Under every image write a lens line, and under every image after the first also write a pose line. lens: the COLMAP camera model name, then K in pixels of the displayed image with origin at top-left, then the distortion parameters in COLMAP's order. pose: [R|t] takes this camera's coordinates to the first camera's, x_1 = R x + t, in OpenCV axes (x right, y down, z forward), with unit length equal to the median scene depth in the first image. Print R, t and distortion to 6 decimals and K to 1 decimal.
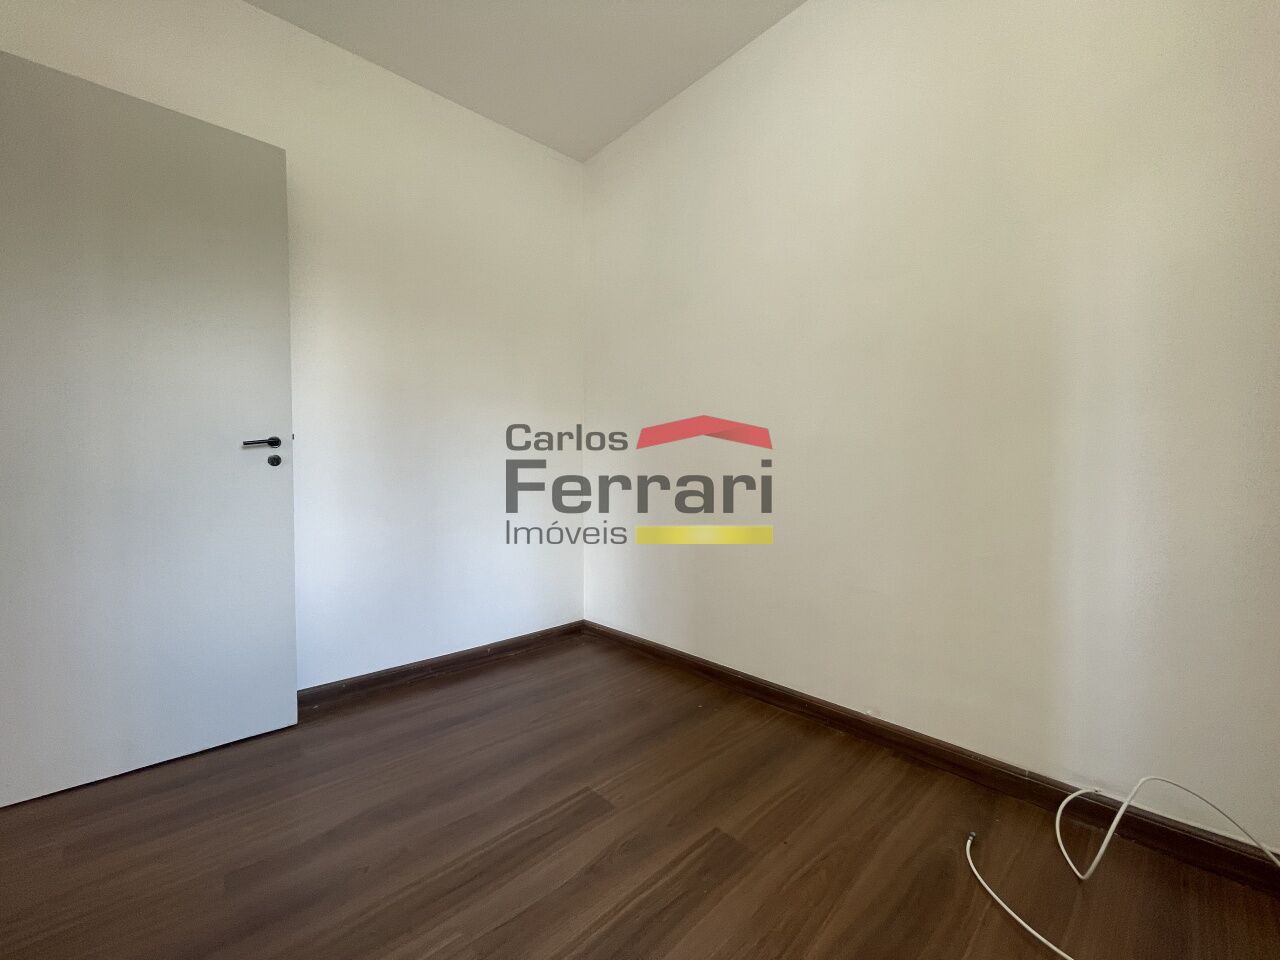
lens RADIAL K [[518.8, 0, 641.8], [0, 518.8, 481.5], [0, 0, 1]] dist [-0.004423, -0.000061]
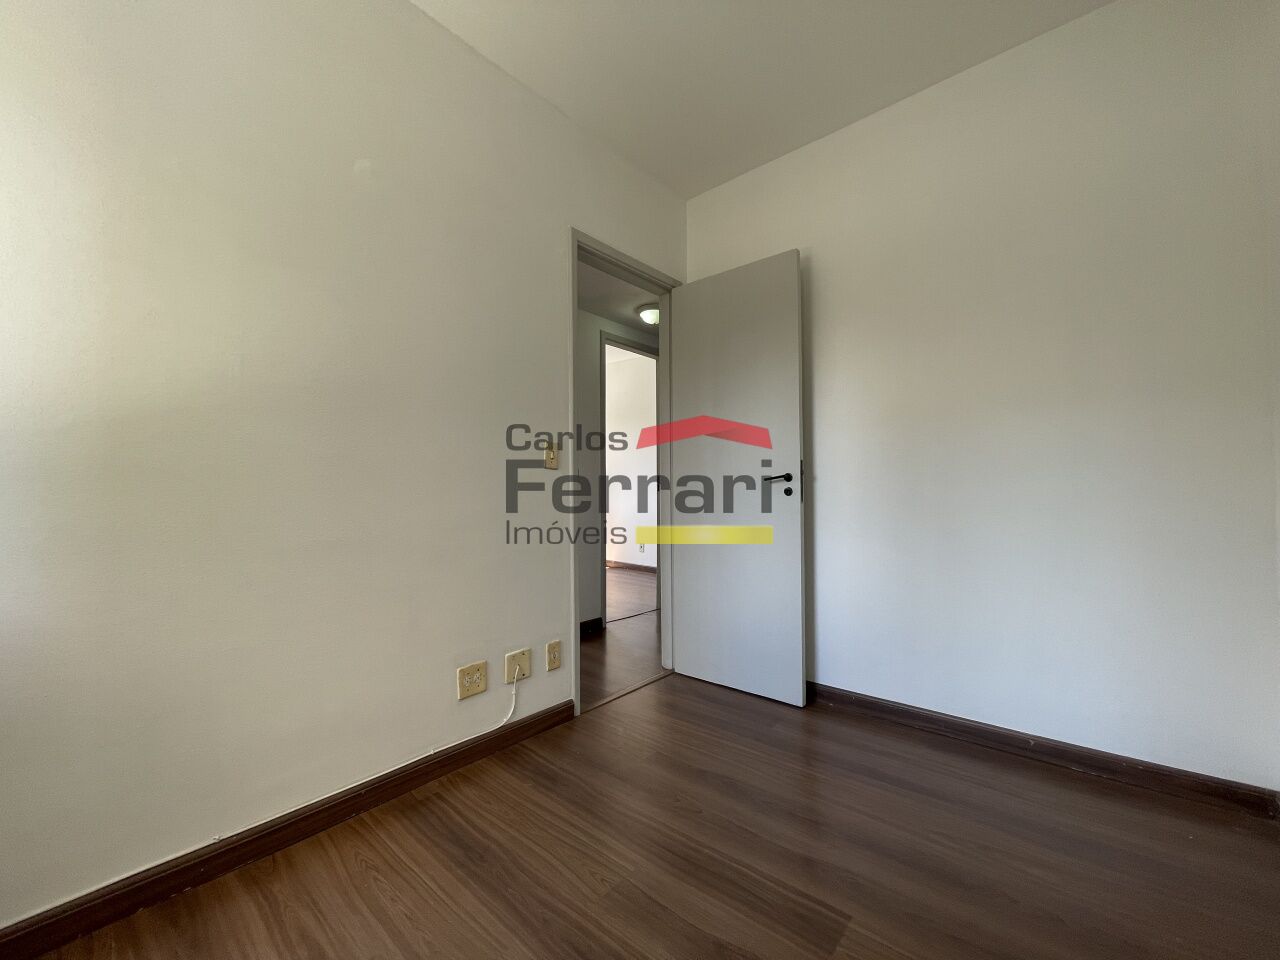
lens RADIAL K [[518.8, 0, 641.8], [0, 518.8, 481.5], [0, 0, 1]] dist [-0.004423, -0.000061]
pose [[0.090560, -0.024450, -0.995591, 0.541952], [-0.015929, 0.999535, -0.025996, -0.025600], [0.995764, 0.018213, 0.090128, 0.512303]]
